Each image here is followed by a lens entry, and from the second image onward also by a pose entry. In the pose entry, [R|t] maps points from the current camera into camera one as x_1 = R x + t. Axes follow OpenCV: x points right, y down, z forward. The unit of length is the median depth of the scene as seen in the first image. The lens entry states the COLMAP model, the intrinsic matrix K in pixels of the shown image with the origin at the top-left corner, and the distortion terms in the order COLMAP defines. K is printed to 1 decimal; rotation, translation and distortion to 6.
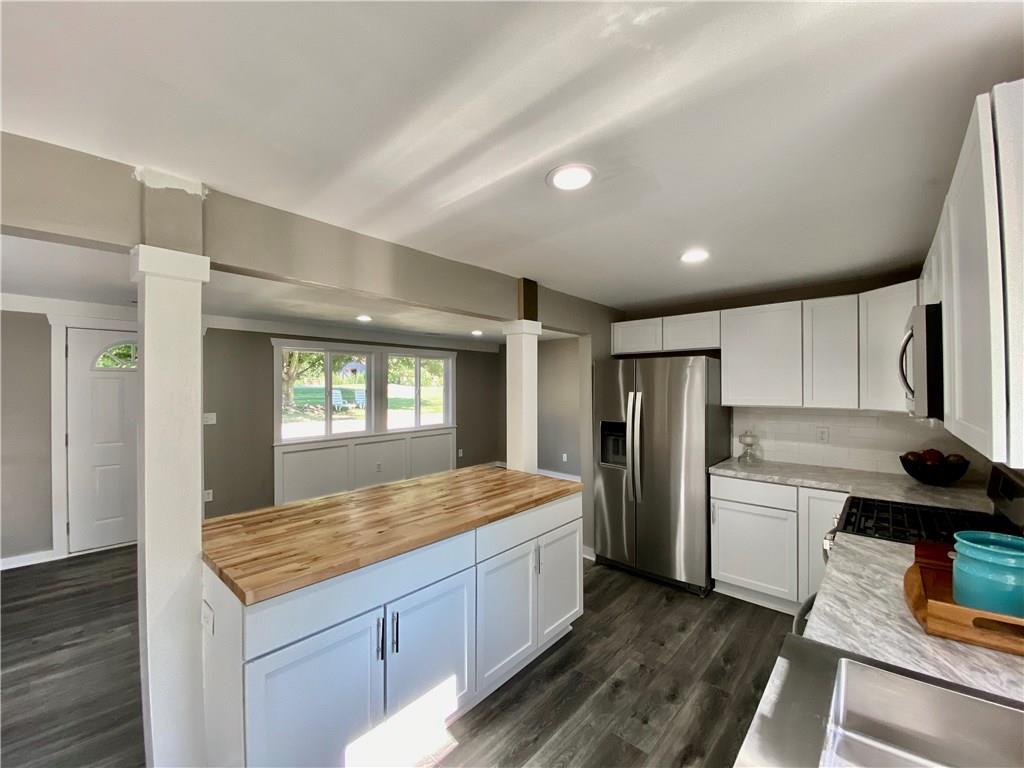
lens RADIAL K [[415.0, 0, 513.1], [0, 415.0, 384.9], [0, 0, 1]] dist [0.012642, -0.016172]
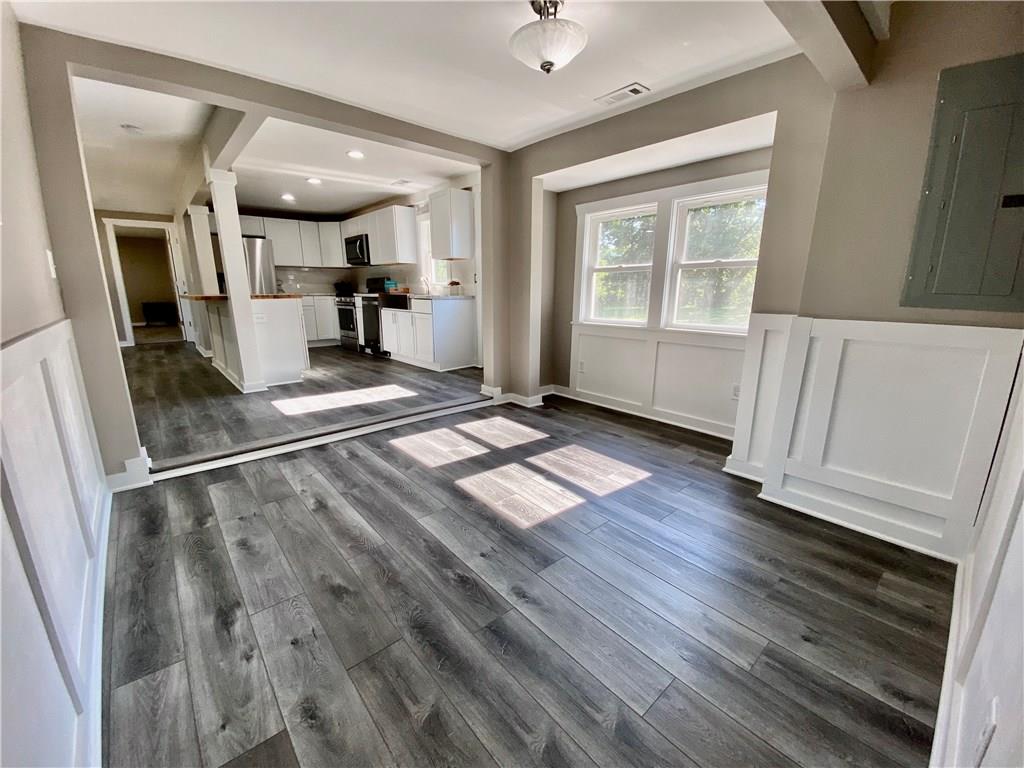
lens RADIAL K [[415.0, 0, 517.2], [0, 415.0, 377.8], [0, 0, 1]] dist [0.012642, -0.016172]
pose [[0.106955, -0.208596, 0.972136, -1.708949], [-0.002622, 0.977682, 0.210074, 0.181815], [-0.994260, -0.025017, 0.104021, -0.532538]]
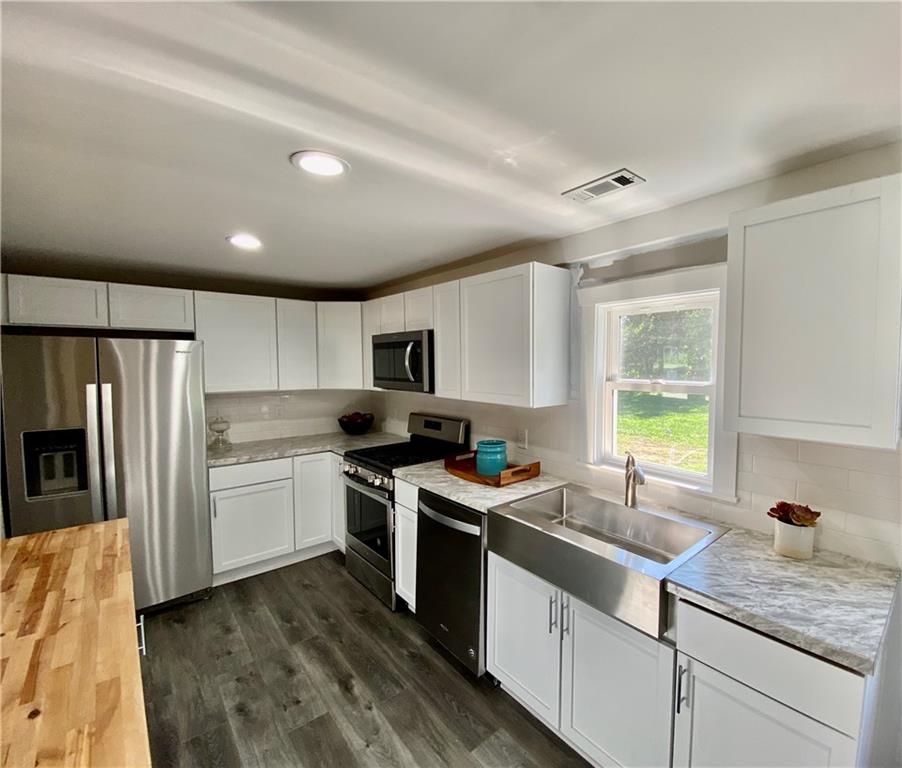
lens RADIAL K [[415.5, 0, 513.2], [0, 415.5, 383.2], [0, 0, 1]] dist [0.004665, -0.012327]
pose [[0.080203, -0.050302, 0.995509, -0.412480], [-0.003894, 0.998702, 0.050777, -0.026887], [-0.996771, -0.007949, 0.079903, 0.252049]]
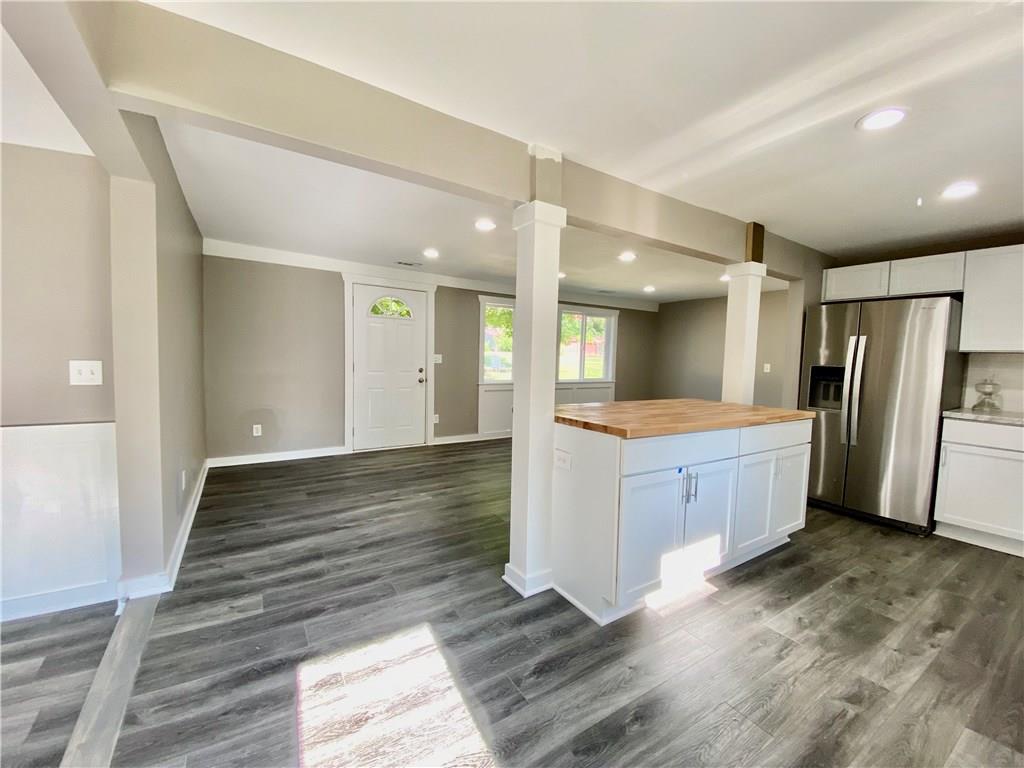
lens RADIAL K [[415.0, 0, 513.8], [0, 415.0, 383.8], [0, 0, 1]] dist [0.012642, -0.016172]
pose [[0.963768, 0.045542, -0.262826, -0.270226], [-0.028772, 0.997317, 0.067306, 0.102025], [0.265186, -0.057305, 0.962493, -0.223479]]
